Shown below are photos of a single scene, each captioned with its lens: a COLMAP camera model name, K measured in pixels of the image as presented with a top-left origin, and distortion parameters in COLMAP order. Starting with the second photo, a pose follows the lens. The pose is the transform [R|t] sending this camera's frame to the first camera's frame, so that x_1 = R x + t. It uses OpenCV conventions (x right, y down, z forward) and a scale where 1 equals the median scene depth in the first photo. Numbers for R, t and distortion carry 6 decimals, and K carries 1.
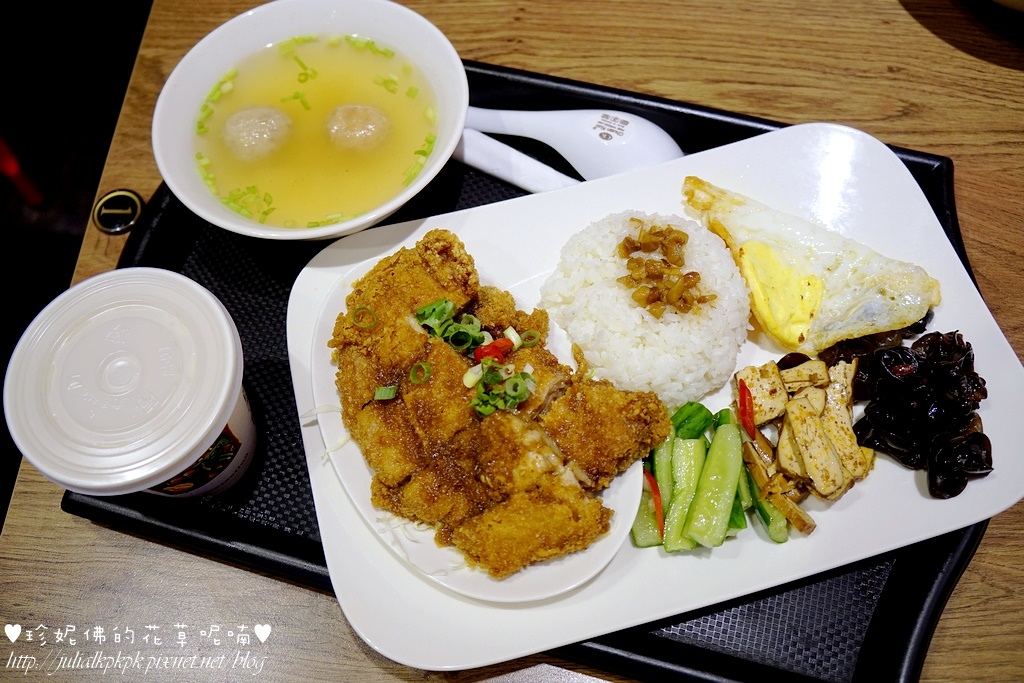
lens RADIAL K [[905.8, 0, 505.2], [0, 905.8, 341.4], [0, 0, 1]] dist [-0.114394, 0.076216]
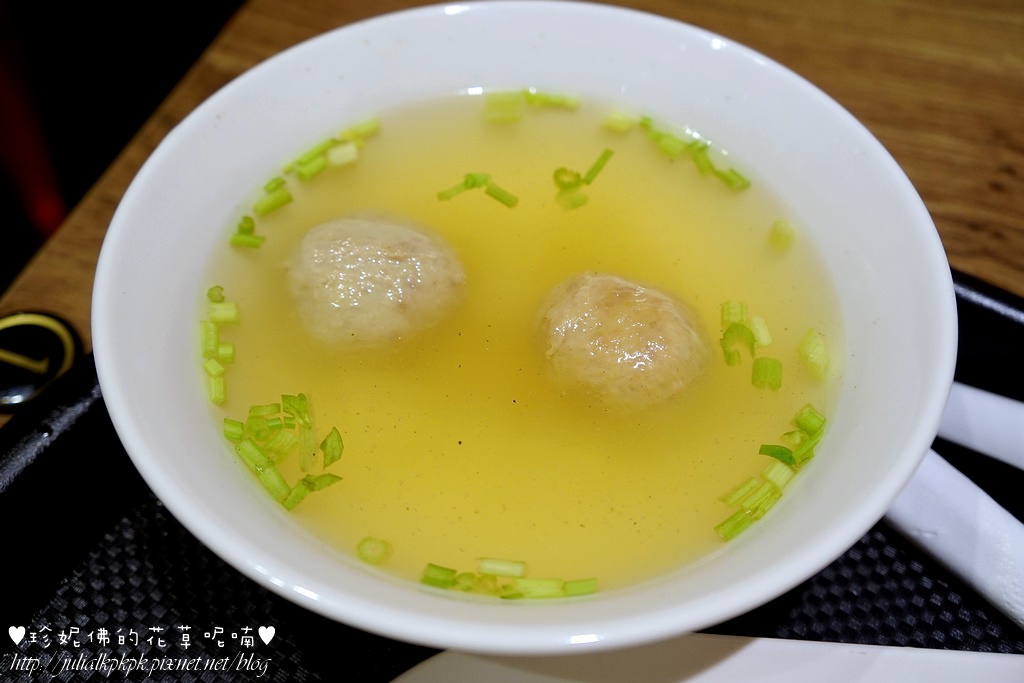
lens RADIAL K [[1058.0, 0, 513.4], [0, 1058.0, 340.9], [0, 0, 1]] dist [-0.012678, 0.000000]
pose [[0.949293, 0.272498, -0.156807, -0.161294], [-0.296940, 0.940983, -0.162412, -0.175545], [0.103295, 0.200739, 0.974184, 0.649252]]
